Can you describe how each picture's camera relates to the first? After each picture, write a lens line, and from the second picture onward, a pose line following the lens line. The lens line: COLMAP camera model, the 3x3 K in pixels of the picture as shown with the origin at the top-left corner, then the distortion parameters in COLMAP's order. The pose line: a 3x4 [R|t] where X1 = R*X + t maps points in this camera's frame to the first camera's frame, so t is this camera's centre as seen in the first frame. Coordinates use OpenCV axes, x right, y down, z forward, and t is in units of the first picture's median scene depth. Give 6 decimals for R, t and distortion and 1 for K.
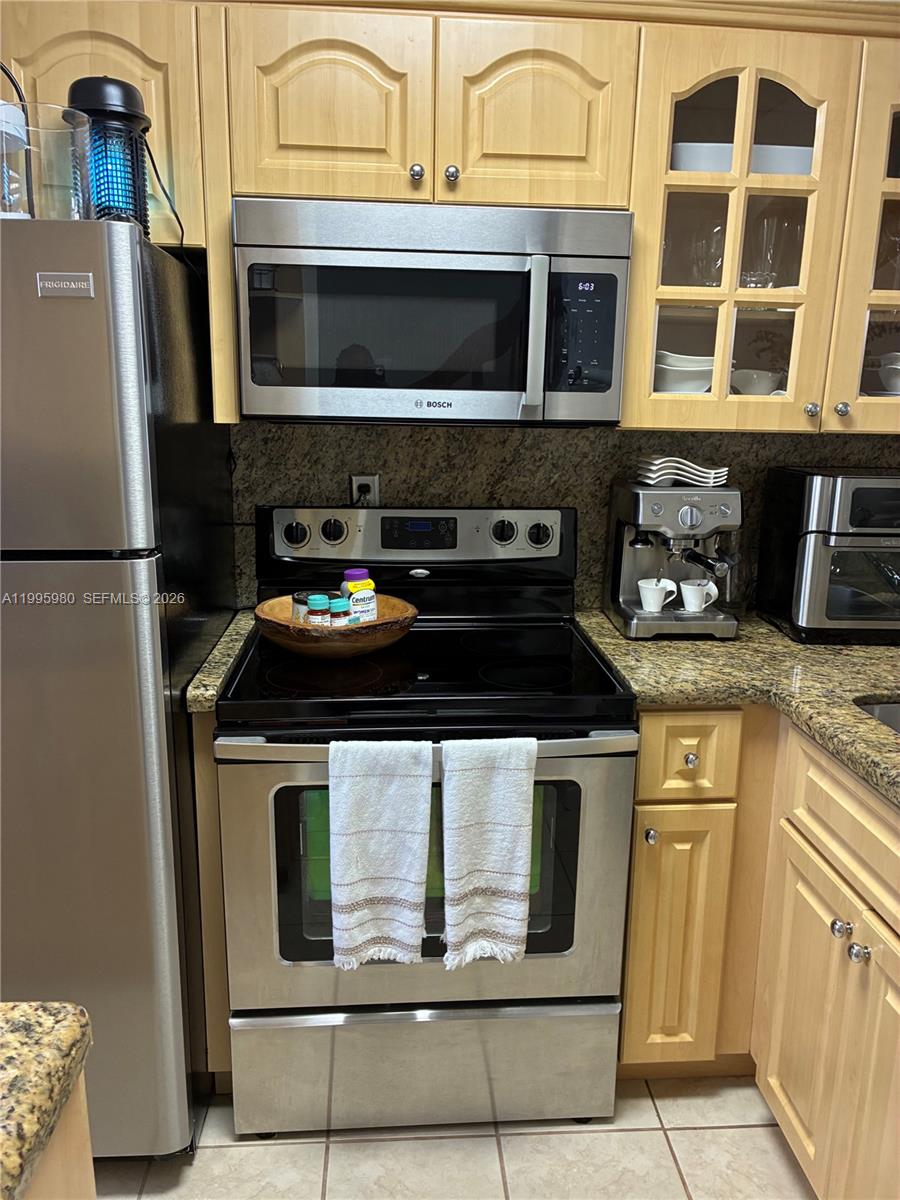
lens RADIAL K [[918.0, 0, 461.1], [0, 918.0, 598.1], [0, 0, 1]] dist [0.061460, -0.068703]
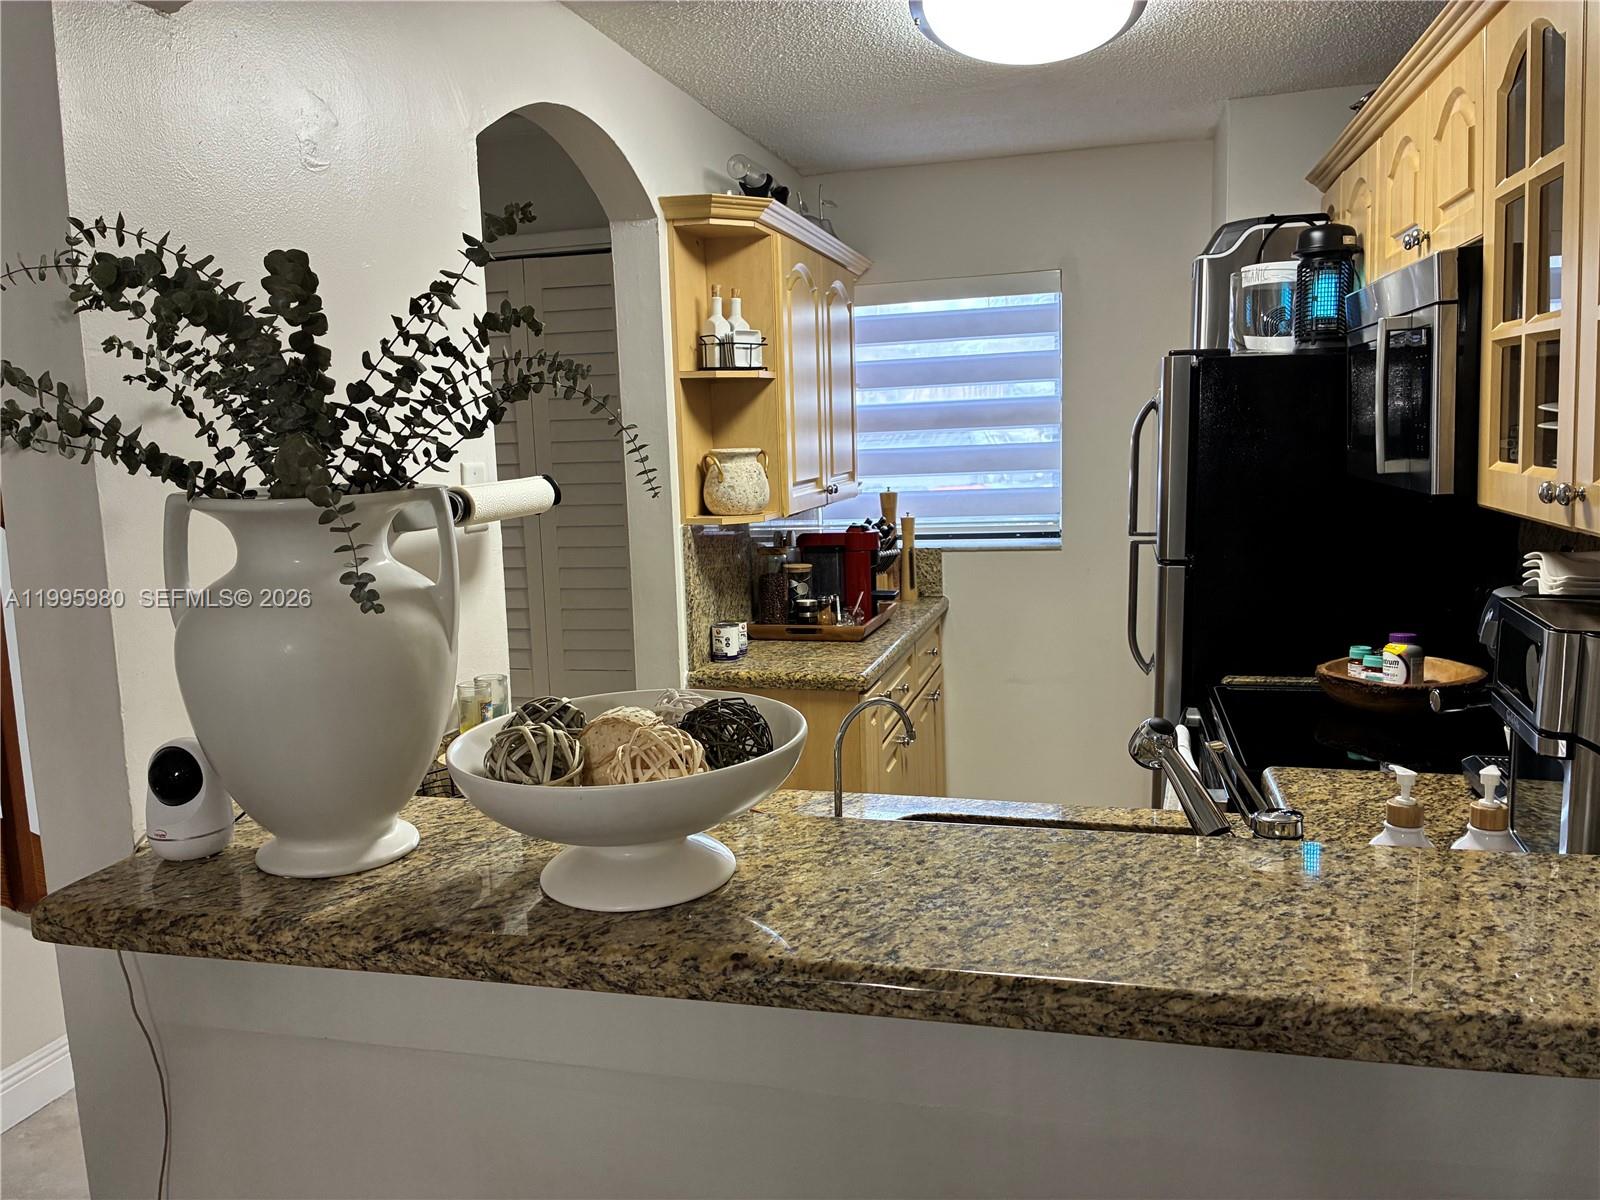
lens RADIAL K [[1224.0, 0, 792.8], [0, 1224.0, 594.8], [0, 0, 1]] dist [0.061460, -0.068703]
pose [[-0.326665, 0.118753, -0.937650, 1.449840], [-0.179656, 0.966186, 0.184957, -0.215484], [0.927908, 0.228874, -0.294285, 0.848103]]
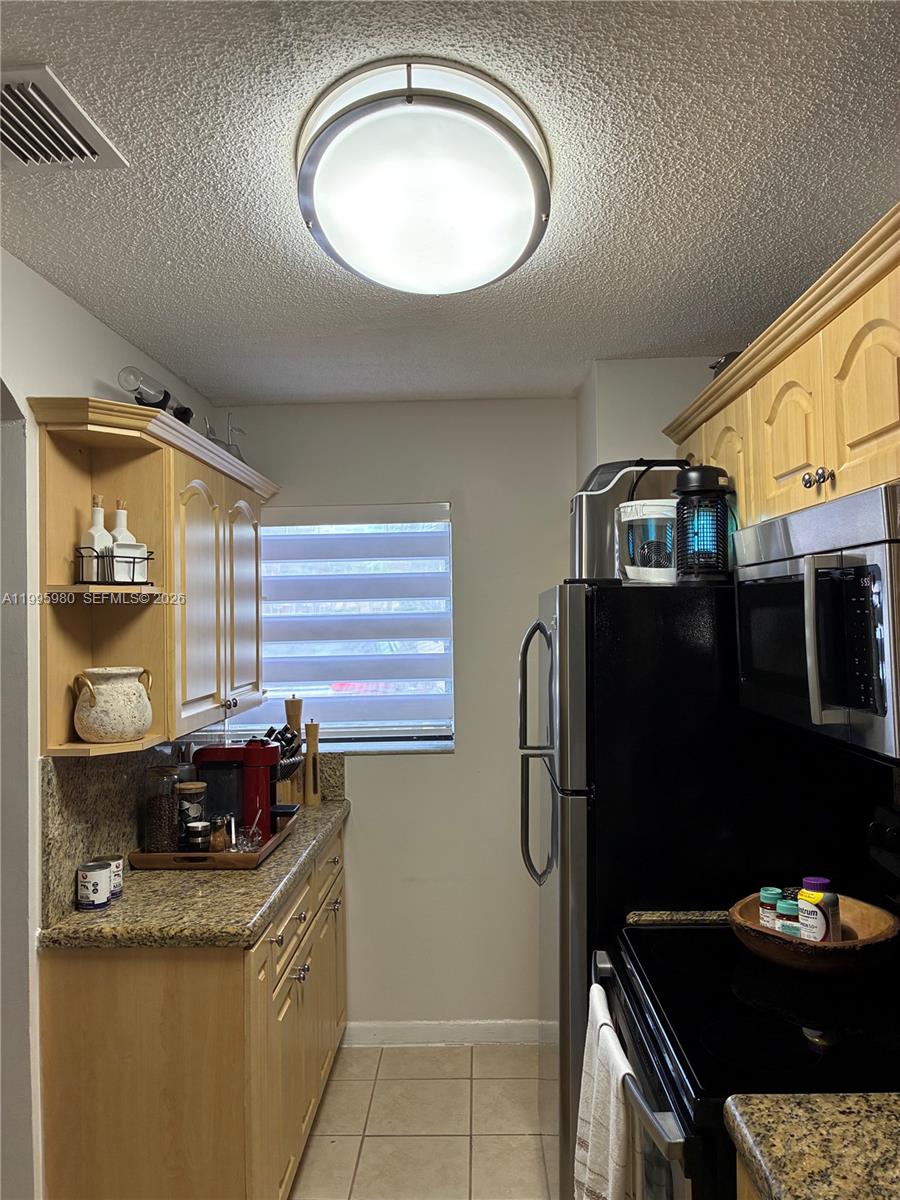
lens RADIAL K [[922.8, 0, 454.5], [0, 922.8, 589.4], [0, 0, 1]] dist [0.002331, -0.041803]
pose [[-0.103502, -0.048182, -0.993462, 0.941720], [-0.202389, 0.978950, -0.026392, -0.240024], [0.973820, 0.198334, -0.111074, 0.751675]]
